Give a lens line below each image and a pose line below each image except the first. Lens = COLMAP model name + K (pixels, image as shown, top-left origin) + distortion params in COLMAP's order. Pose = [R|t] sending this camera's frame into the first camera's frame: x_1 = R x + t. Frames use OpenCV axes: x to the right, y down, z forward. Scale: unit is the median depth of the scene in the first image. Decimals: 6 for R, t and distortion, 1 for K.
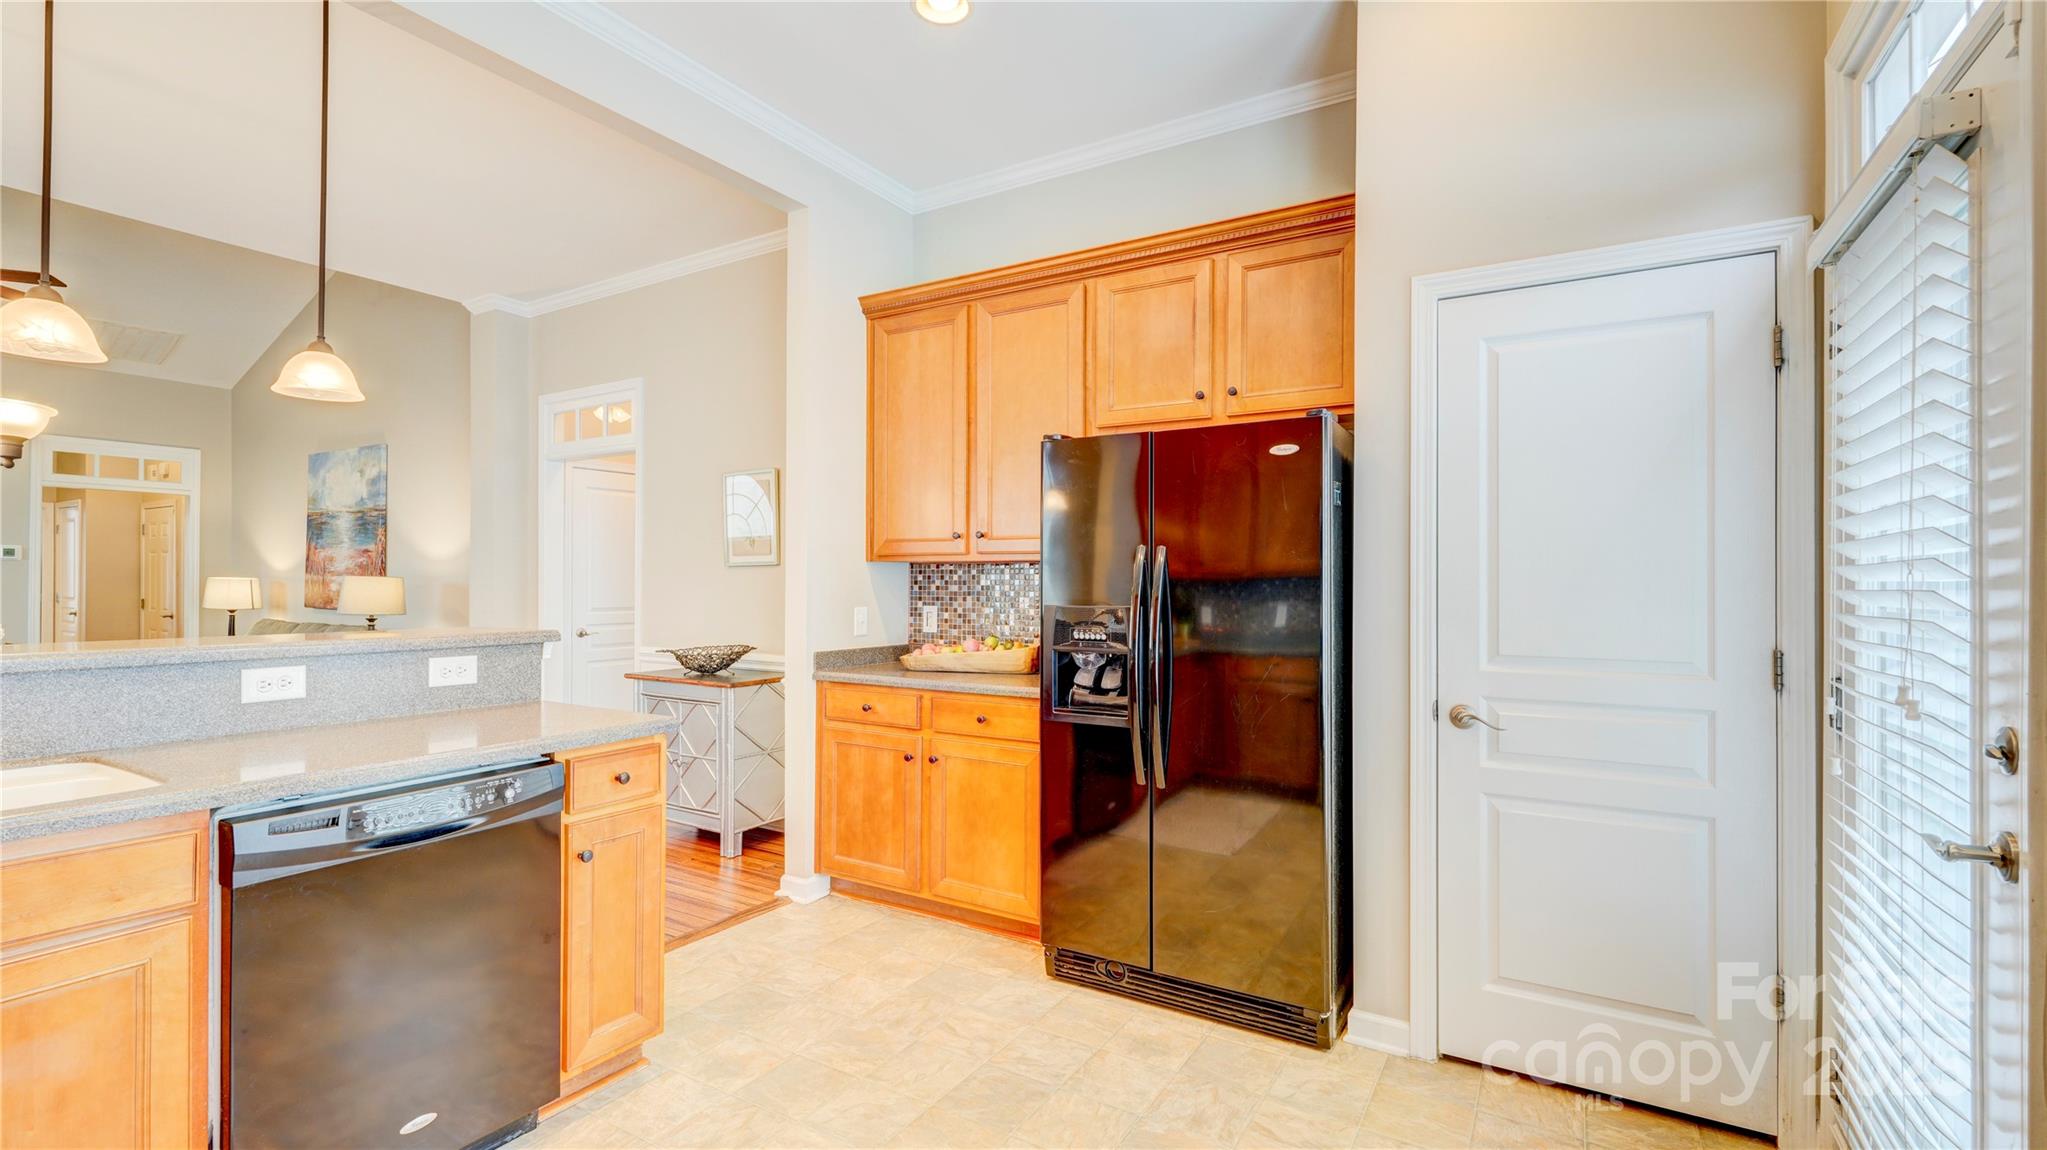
lens RADIAL K [[893.3, 0, 1026.1], [0, 893.3, 577.9], [0, 0, 1]] dist [0.000073, 0.000199]
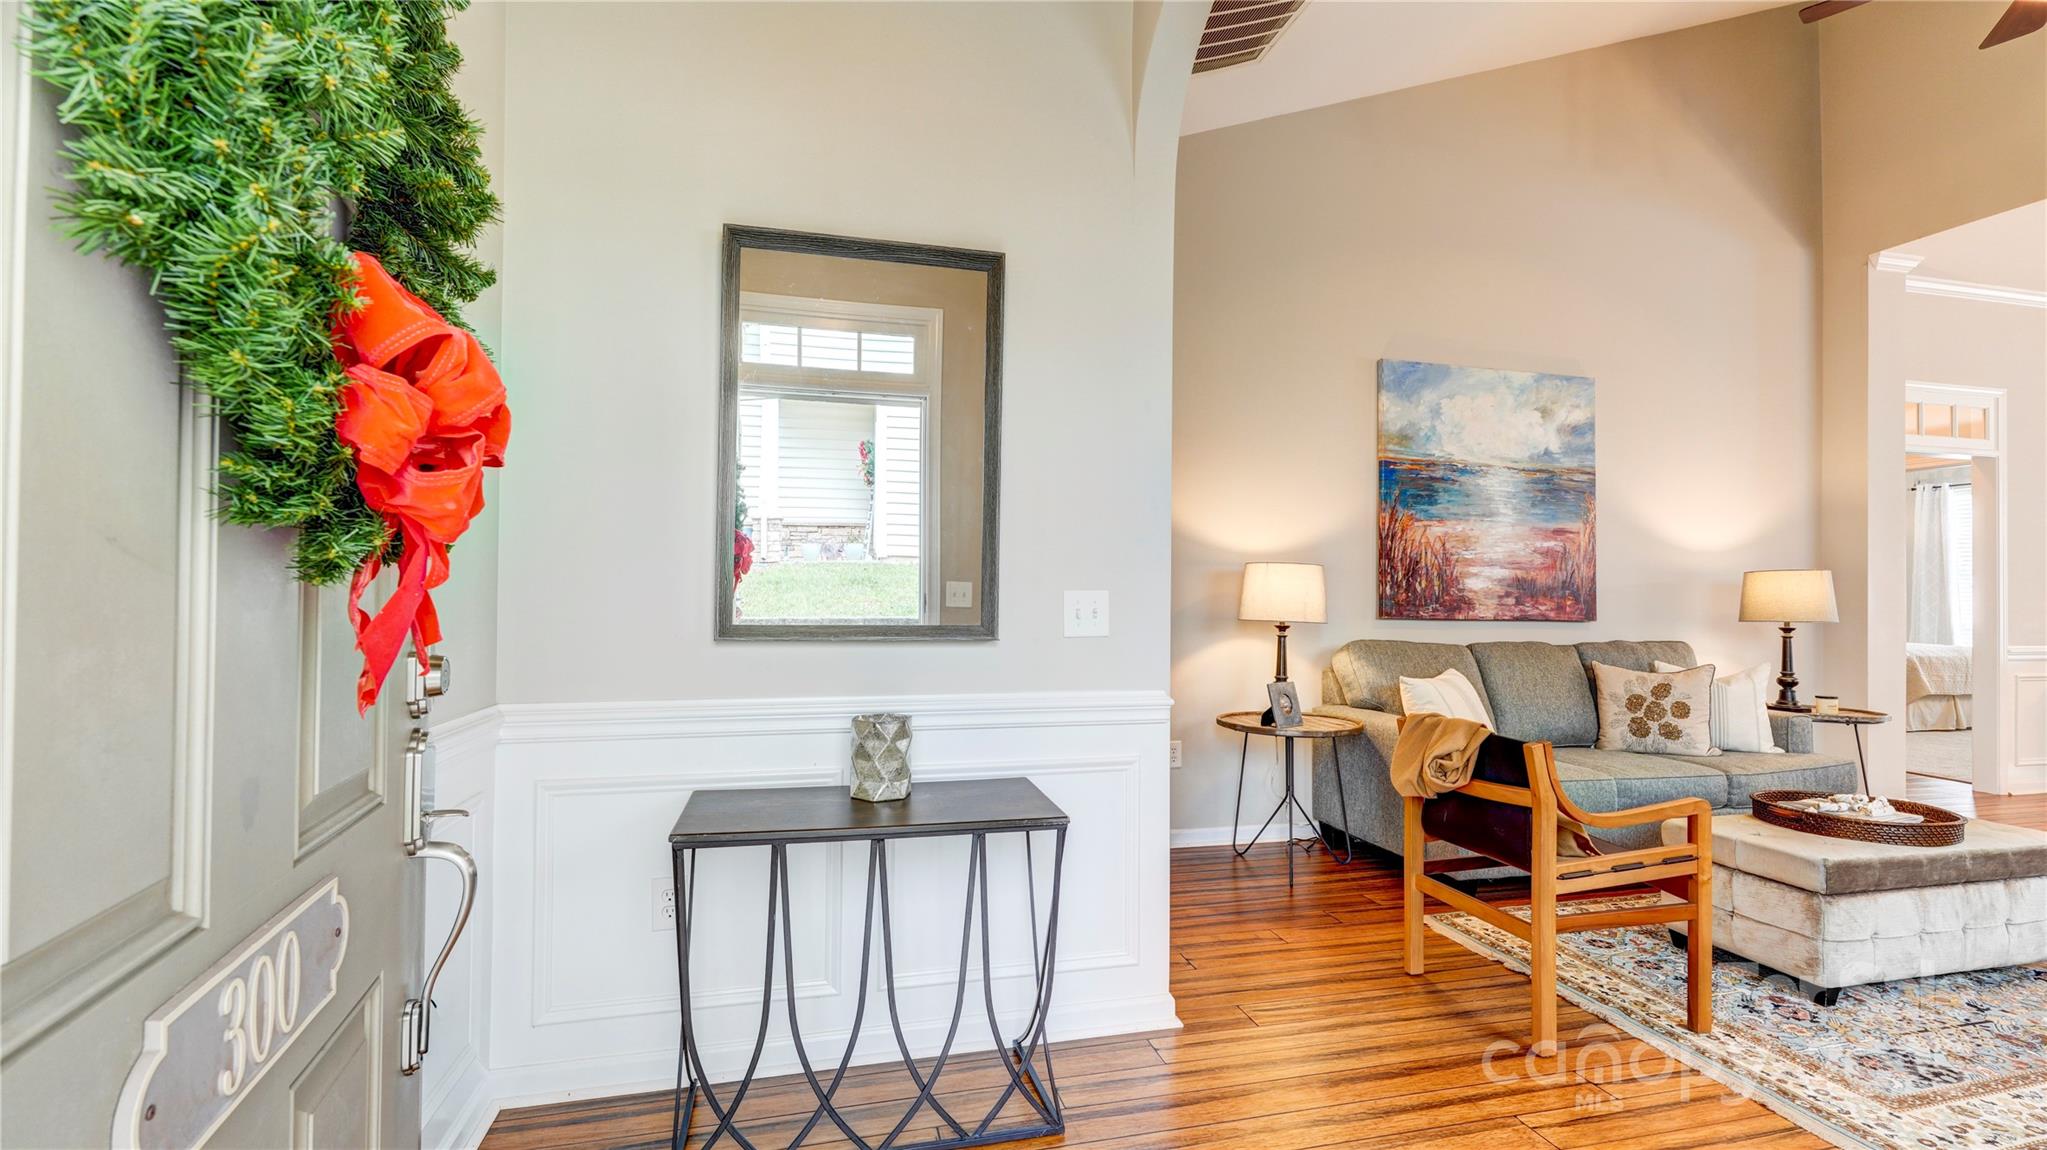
lens RADIAL K [[887.8, 0, 1023.5], [0, 887.8, 575.0], [0, 0, 1]] dist [-0.001876, -0.000625]
pose [[0.698484, 0.020350, 0.715337, -1.468549], [-0.014661, 0.999793, -0.014127, 0.017493], [-0.715476, -0.000620, 0.698637, 0.808801]]
